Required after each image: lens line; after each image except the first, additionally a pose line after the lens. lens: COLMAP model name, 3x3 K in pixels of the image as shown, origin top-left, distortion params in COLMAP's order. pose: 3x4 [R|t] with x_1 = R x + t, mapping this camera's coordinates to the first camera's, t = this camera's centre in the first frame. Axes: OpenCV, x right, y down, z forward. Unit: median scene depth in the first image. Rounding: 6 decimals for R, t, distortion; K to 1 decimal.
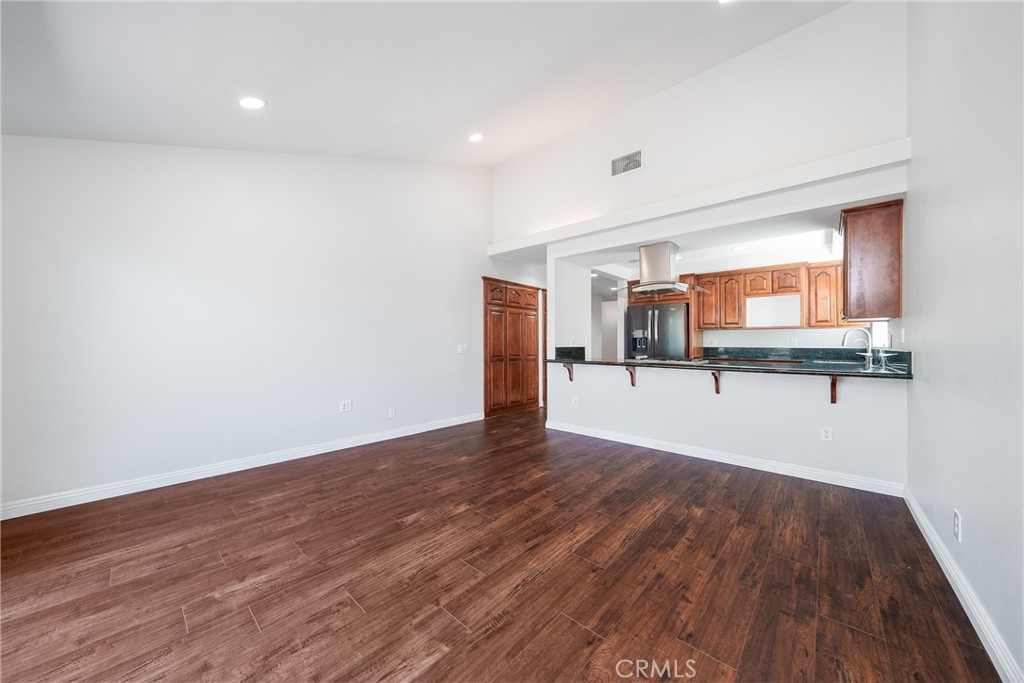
lens RADIAL K [[350.9, 0, 516.2], [0, 350.9, 343.5], [0, 0, 1]] dist [-0.002214, -0.000012]
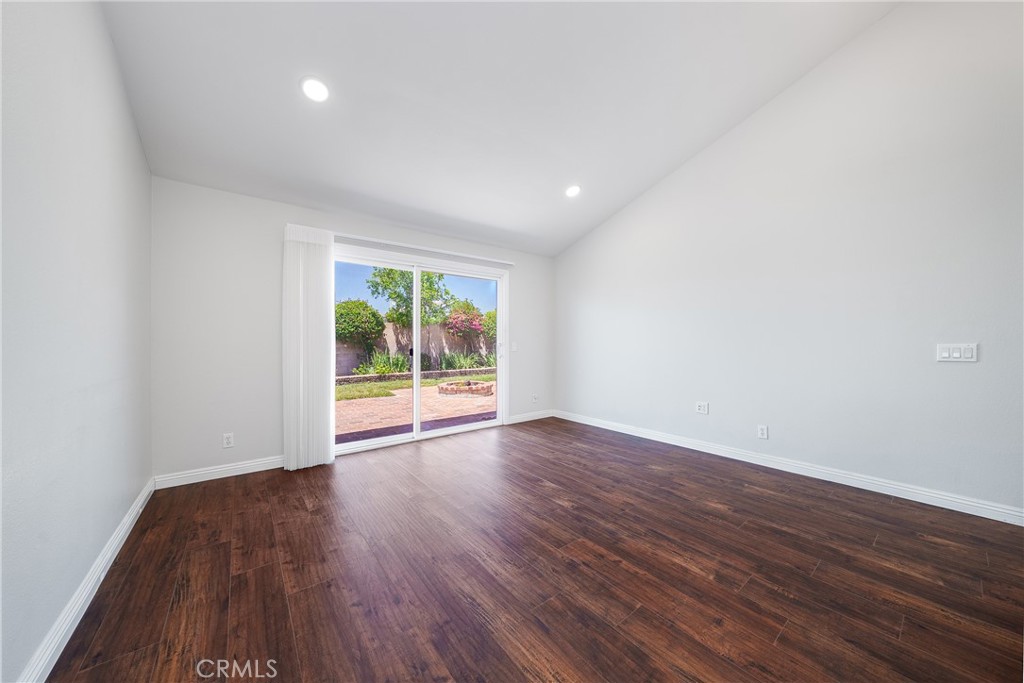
lens RADIAL K [[350.9, 0, 506.3], [0, 350.9, 343.3], [0, 0, 1]] dist [-0.002214, -0.000012]
pose [[-0.190718, -0.004735, -0.981633, 0.648575], [-0.000014, 0.999988, -0.004821, 0.008528], [0.981645, -0.000906, -0.190716, 0.759760]]
